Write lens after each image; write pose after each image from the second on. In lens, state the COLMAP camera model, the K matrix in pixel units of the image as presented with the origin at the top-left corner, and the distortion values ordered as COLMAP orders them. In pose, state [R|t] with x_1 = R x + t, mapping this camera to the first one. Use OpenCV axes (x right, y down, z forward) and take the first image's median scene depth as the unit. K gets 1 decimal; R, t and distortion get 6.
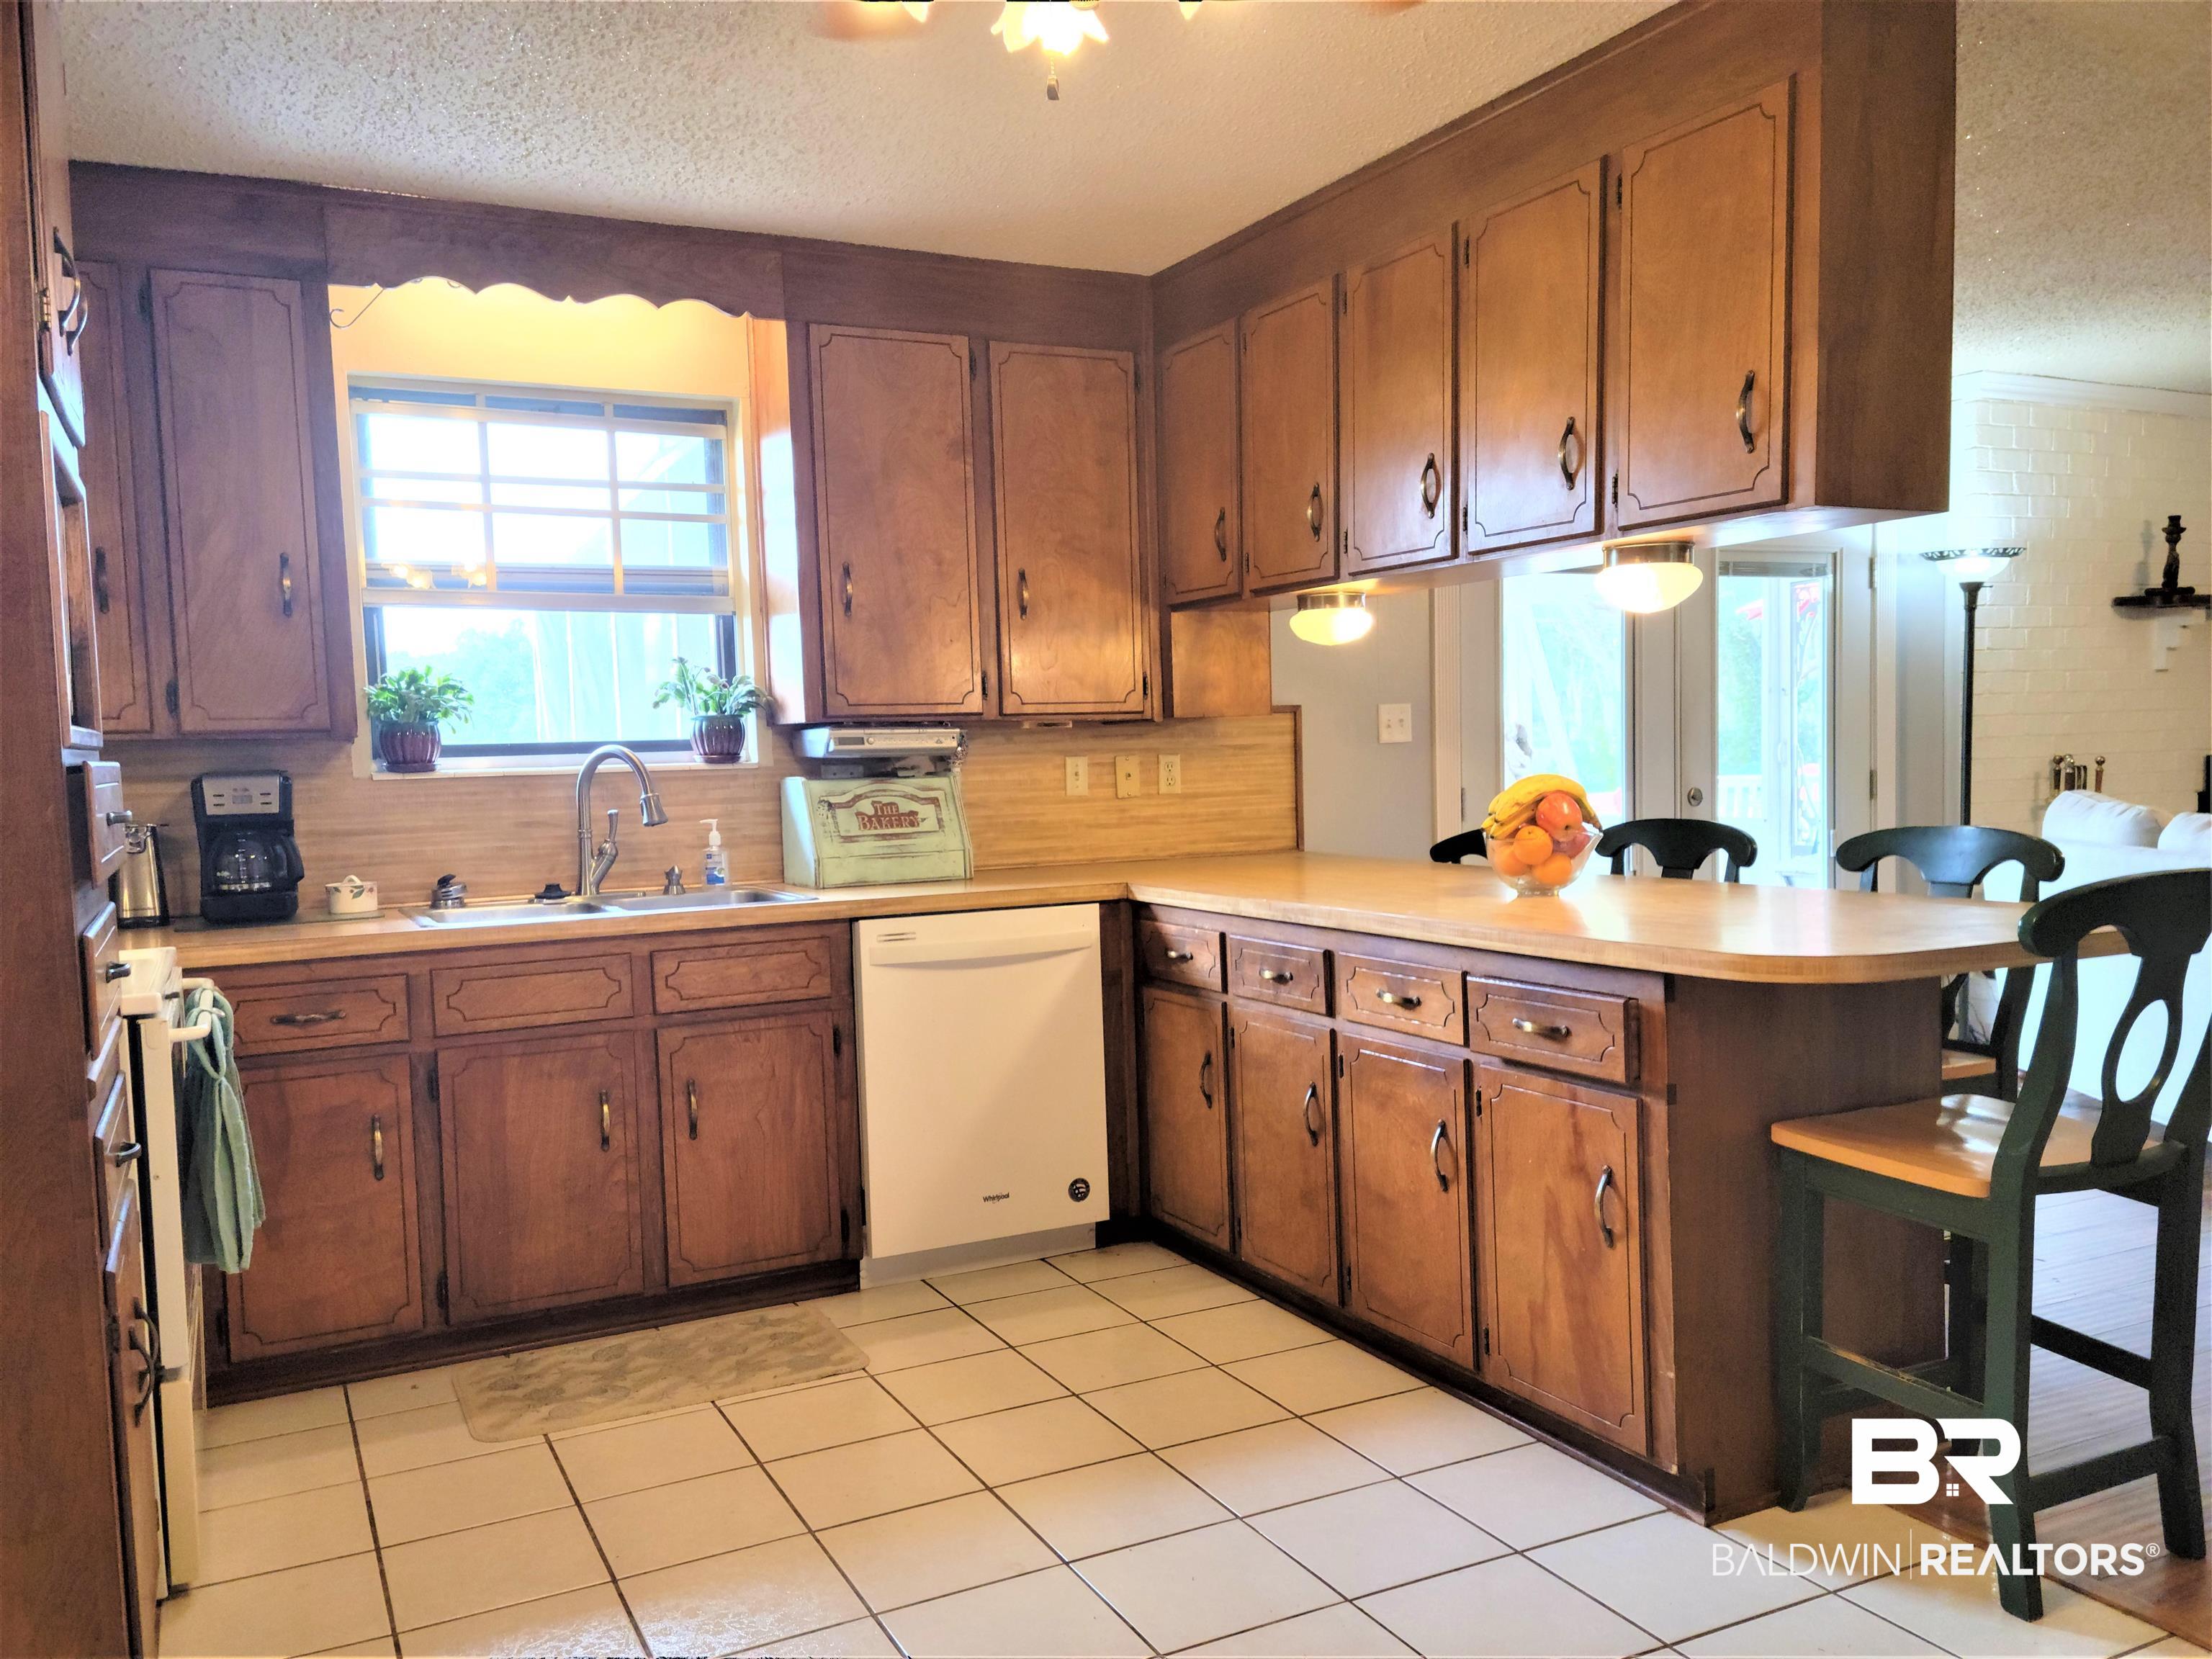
lens RADIAL K [[1742.8, 0, 1108.1], [0, 1742.8, 849.5], [0, 0, 1]] dist [0.090420, -0.105779]
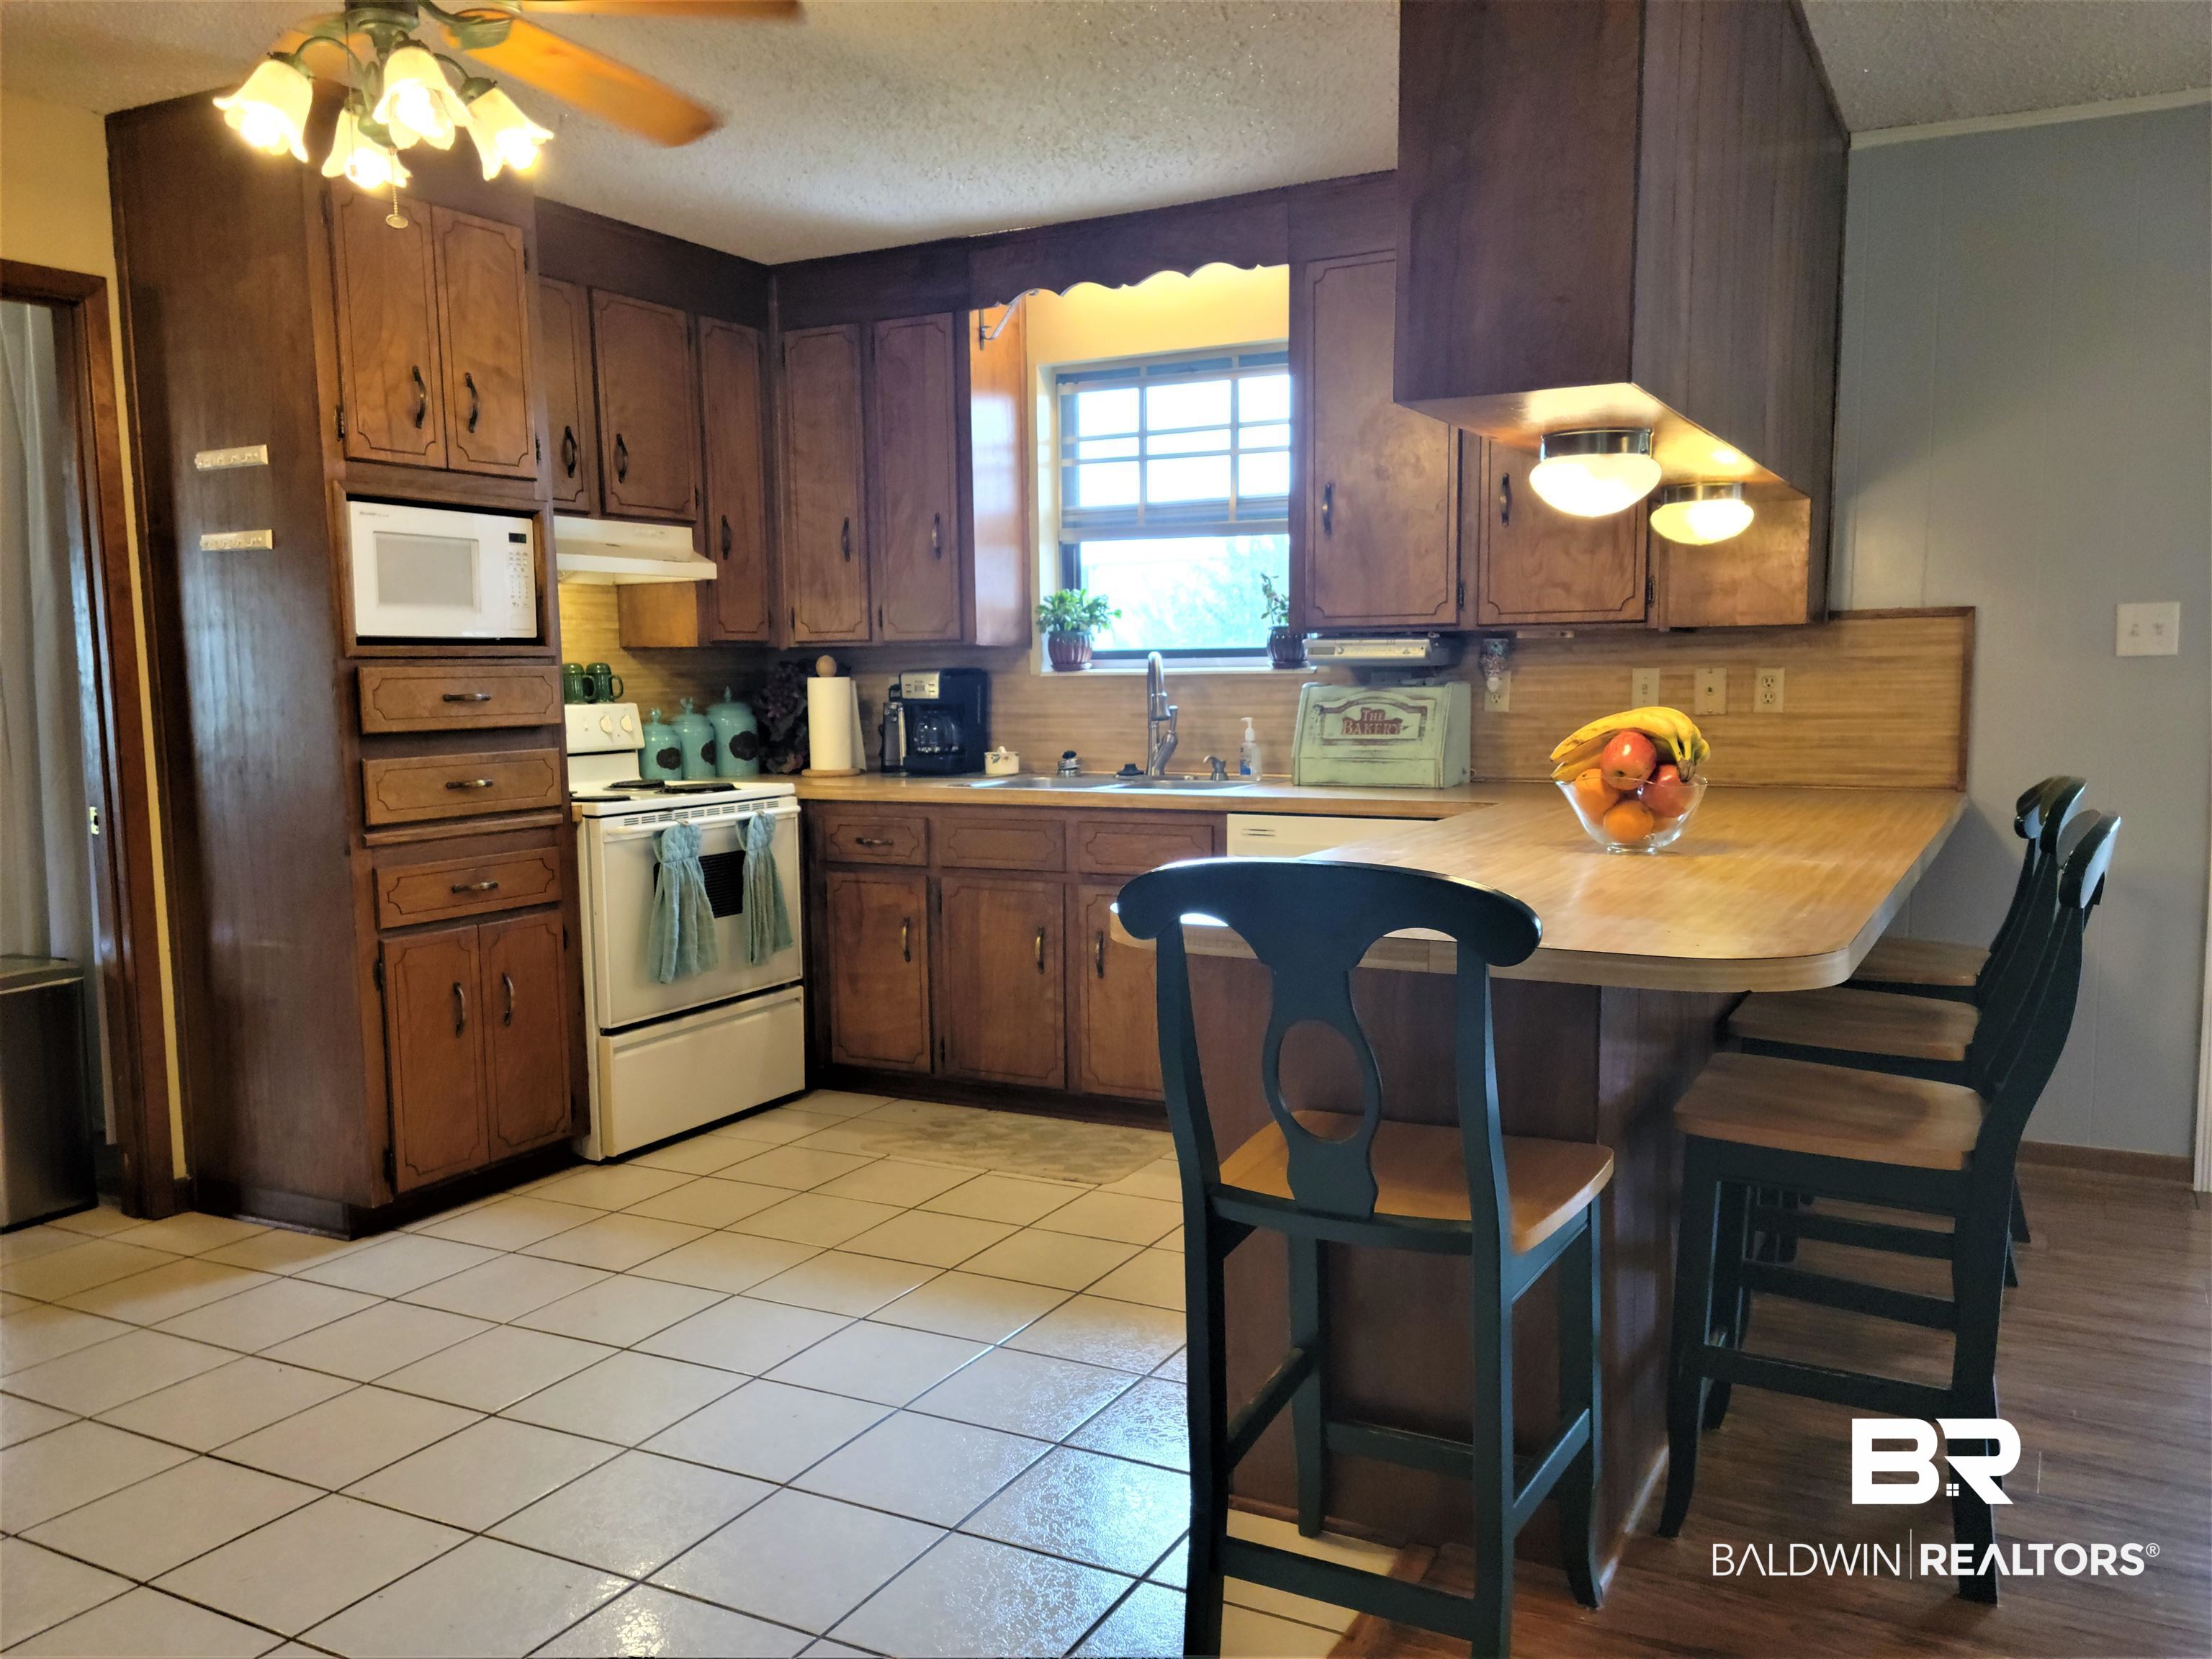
lens RADIAL K [[1742.8, 0, 1118.2], [0, 1742.8, 843.5], [0, 0, 1]] dist [0.090420, -0.105779]
pose [[0.576086, 0.105588, -0.810541, 0.674912], [-0.051768, 0.994344, 0.092738, -0.037924], [0.815748, -0.011465, 0.578293, 0.274126]]
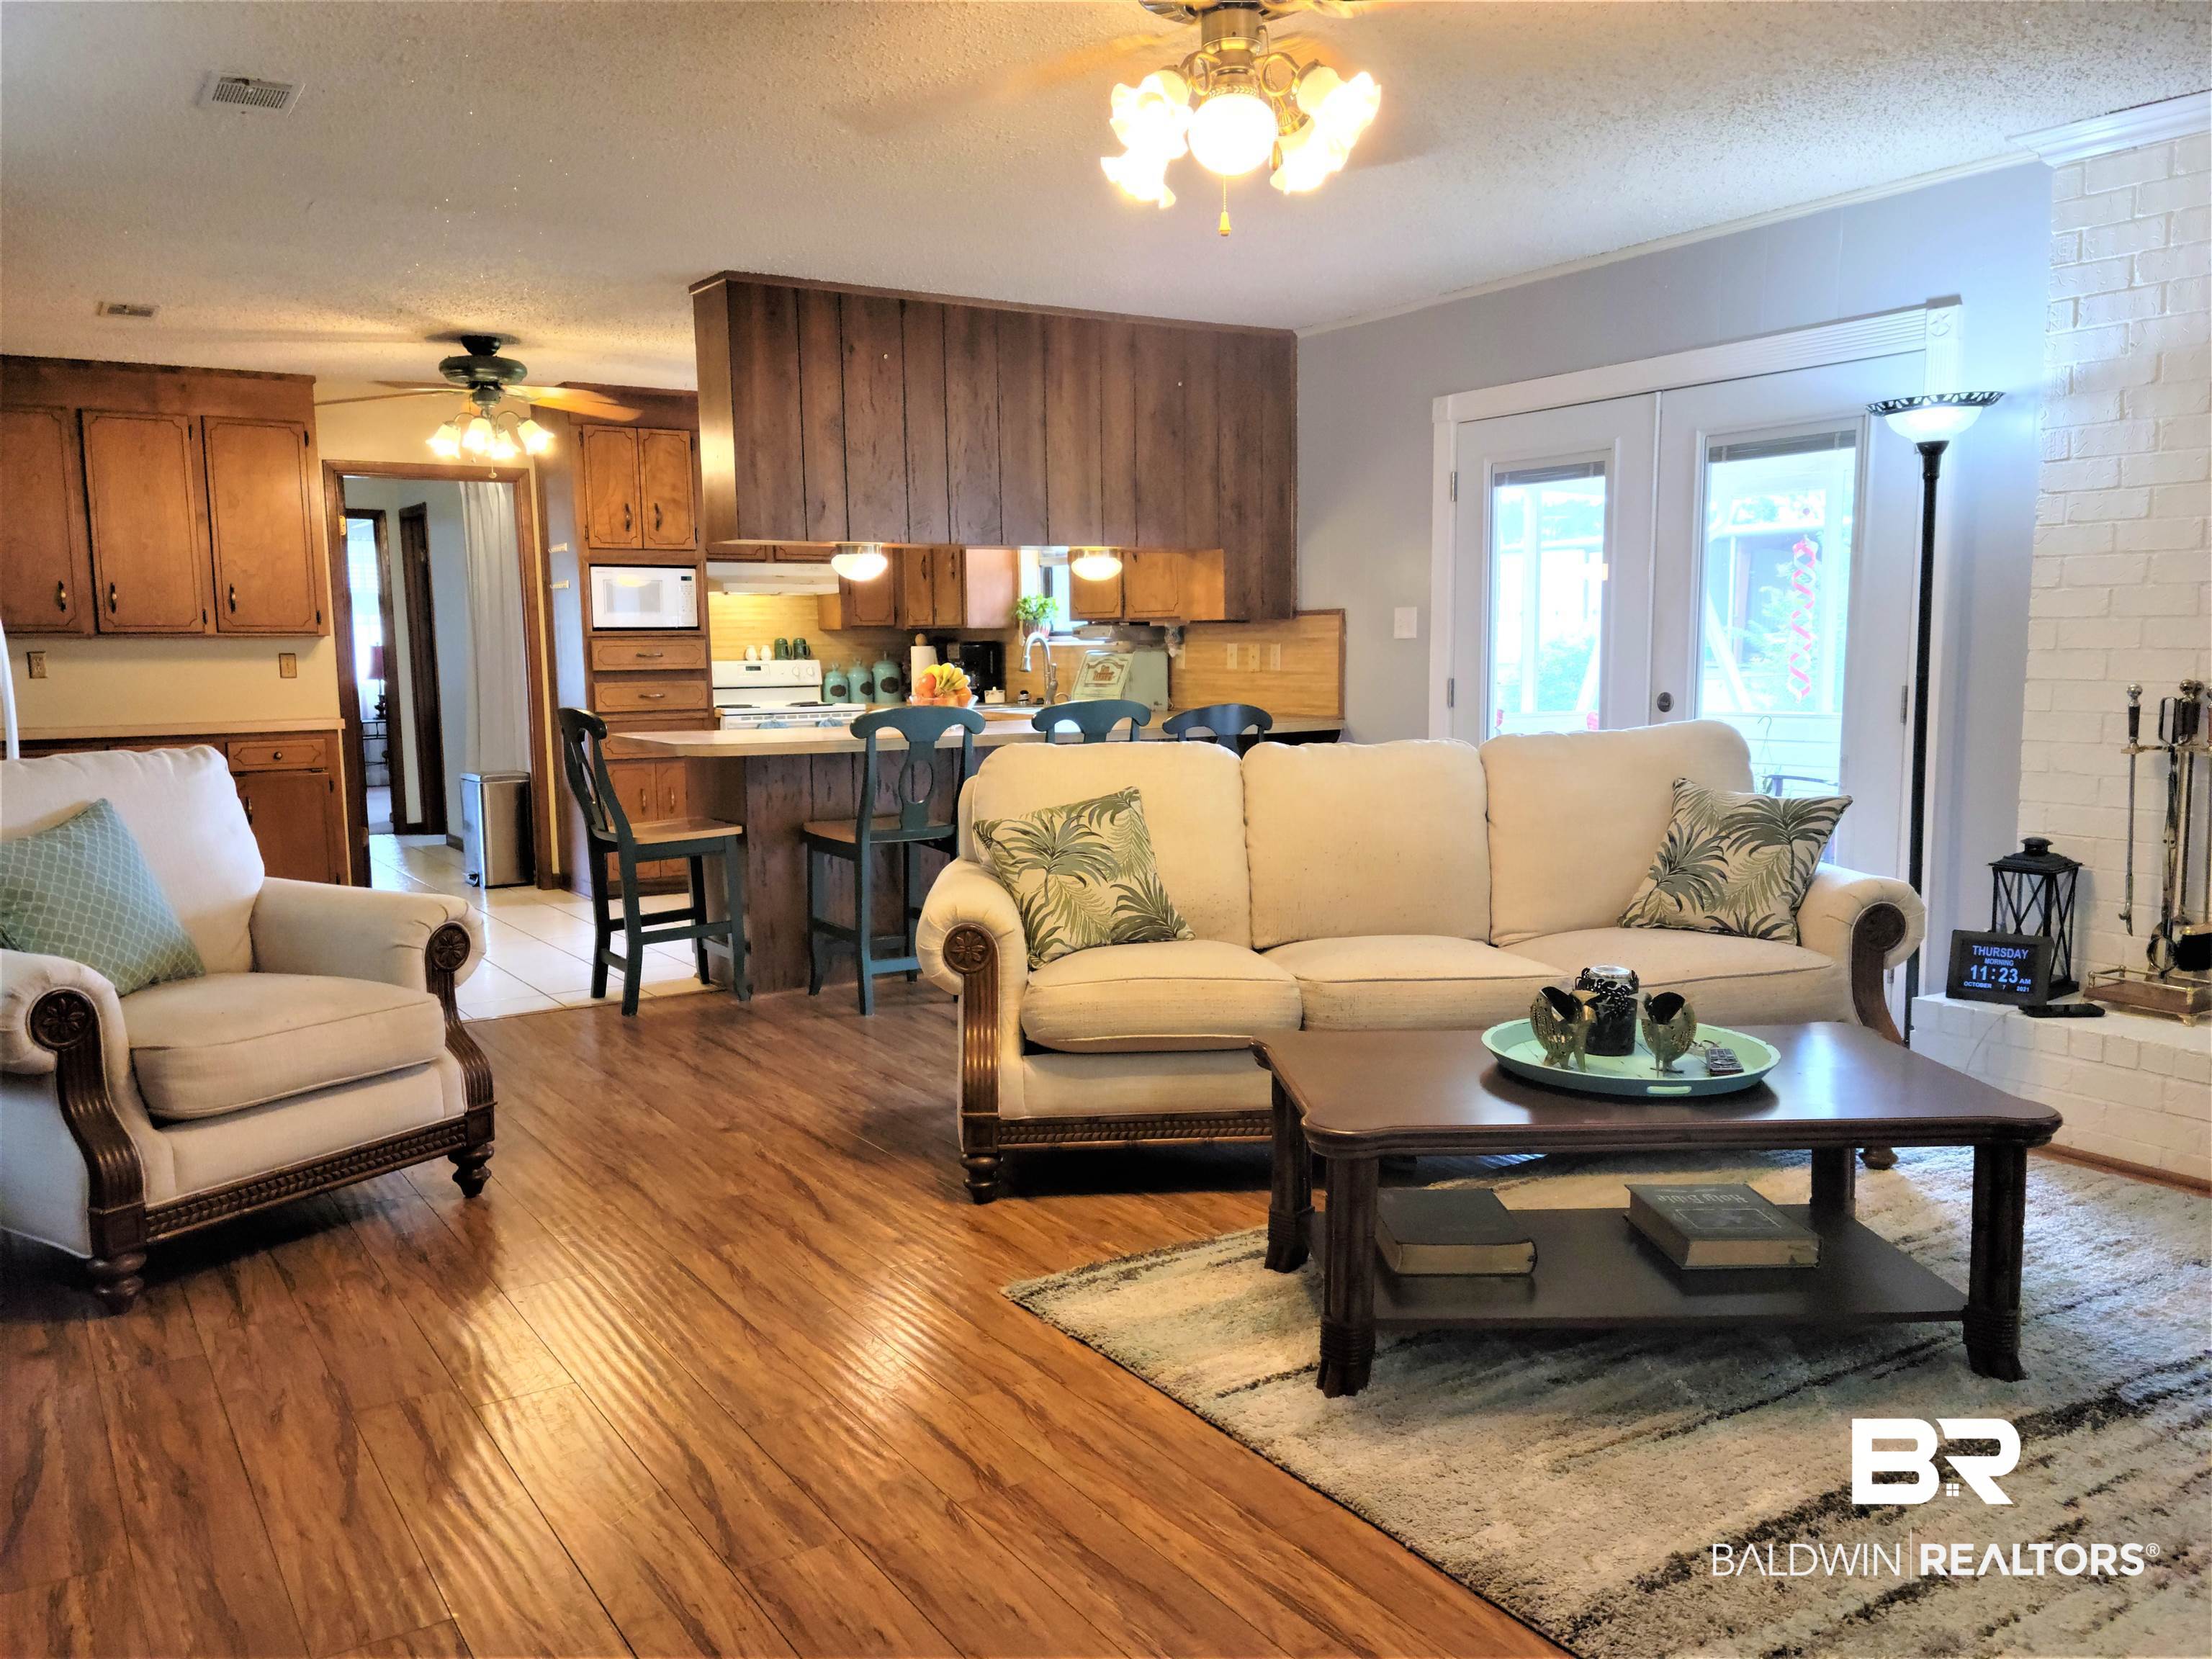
lens RADIAL K [[1742.8, 0, 1097.7], [0, 1742.8, 847.5], [0, 0, 1]] dist [0.090420, -0.105779]
pose [[0.102997, 0.146086, -0.983896, 1.762562], [-0.048788, 0.988708, 0.141693, -0.102097], [0.993484, 0.033409, 0.108961, 0.834116]]
